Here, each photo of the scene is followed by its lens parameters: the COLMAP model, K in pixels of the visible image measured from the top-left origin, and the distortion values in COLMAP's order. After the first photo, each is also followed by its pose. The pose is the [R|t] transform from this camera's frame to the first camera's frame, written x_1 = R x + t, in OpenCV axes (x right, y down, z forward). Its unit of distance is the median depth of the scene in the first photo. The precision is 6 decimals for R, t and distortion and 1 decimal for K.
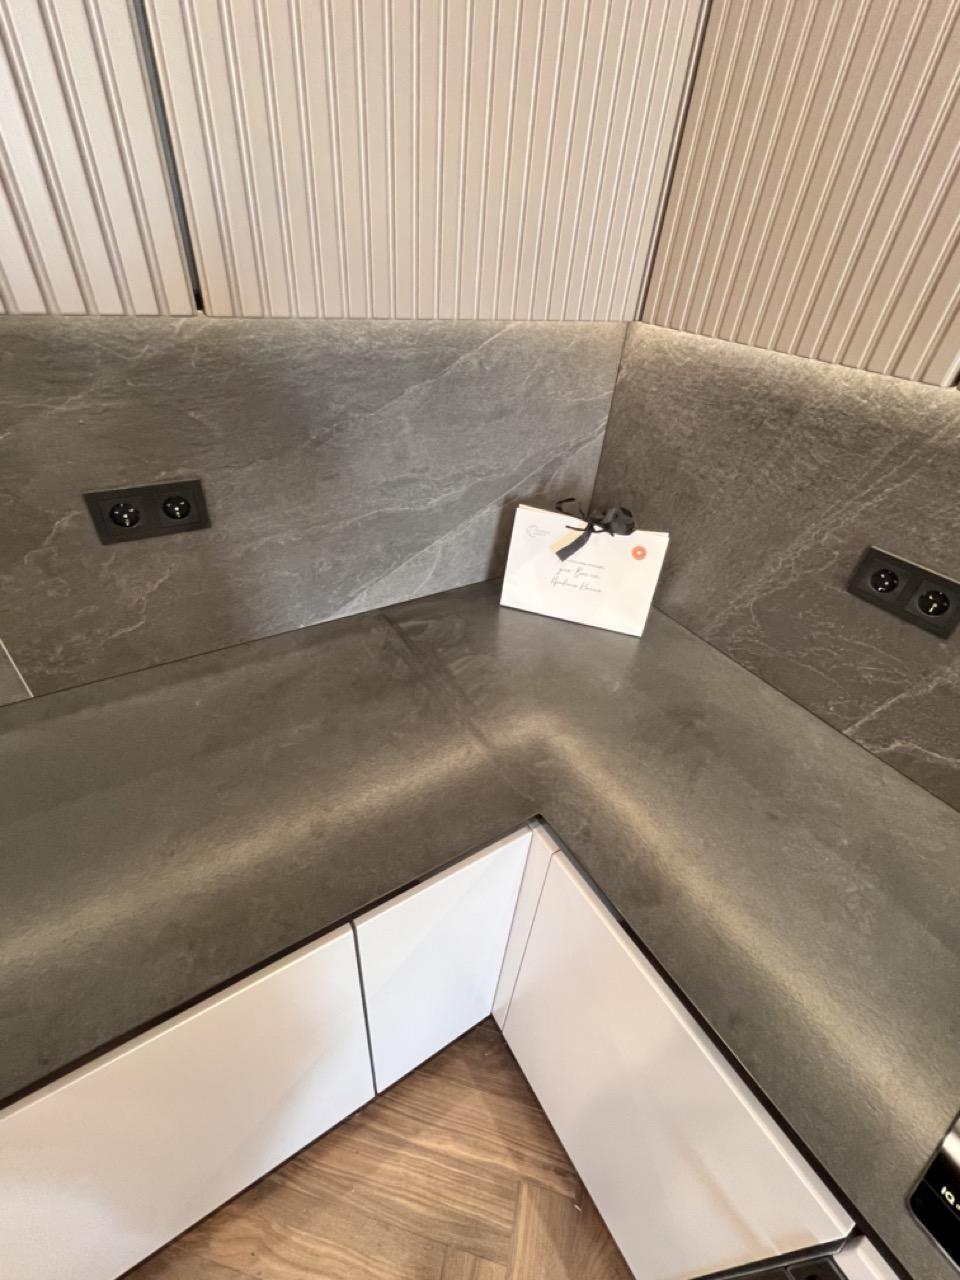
lens RADIAL K [[543.5, 0, 481.8], [0, 543.5, 634.8], [0, 0, 1]] dist [0.004800, 0.000256]
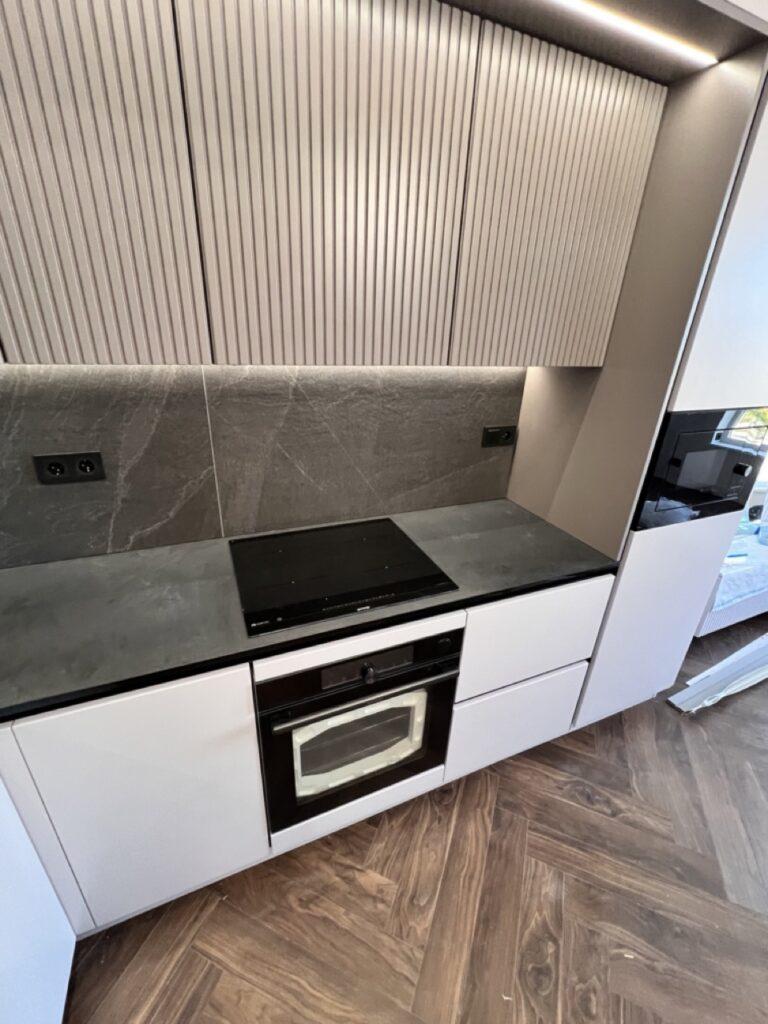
lens RADIAL K [[434.8, 0, 385.4], [0, 434.8, 507.9], [0, 0, 1]] dist [0.004800, 0.000256]
pose [[0.160747, -0.466667, 0.869702, -0.319839], [0.563782, 0.766675, 0.307181, 0.140956], [-0.810130, 0.440944, 0.386339, -0.299549]]
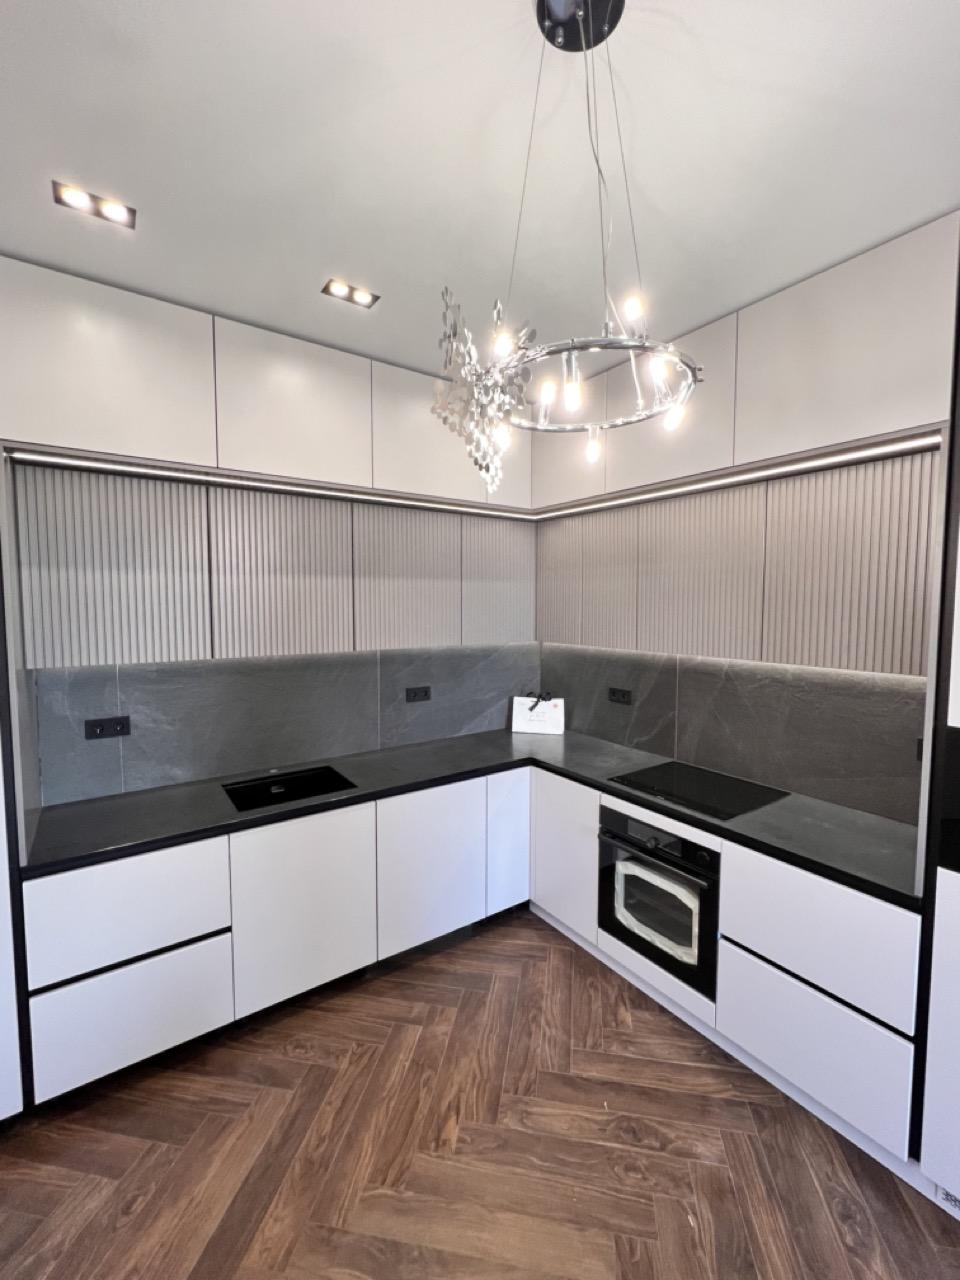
lens RADIAL K [[543.5, 0, 481.8], [0, 543.5, 634.8], [0, 0, 1]] dist [0.004800, 0.000256]
pose [[0.995926, -0.082702, 0.035939, -0.227198], [0.088860, 0.832352, -0.547077, 1.303459], [0.015330, 0.548042, 0.836310, -2.020709]]
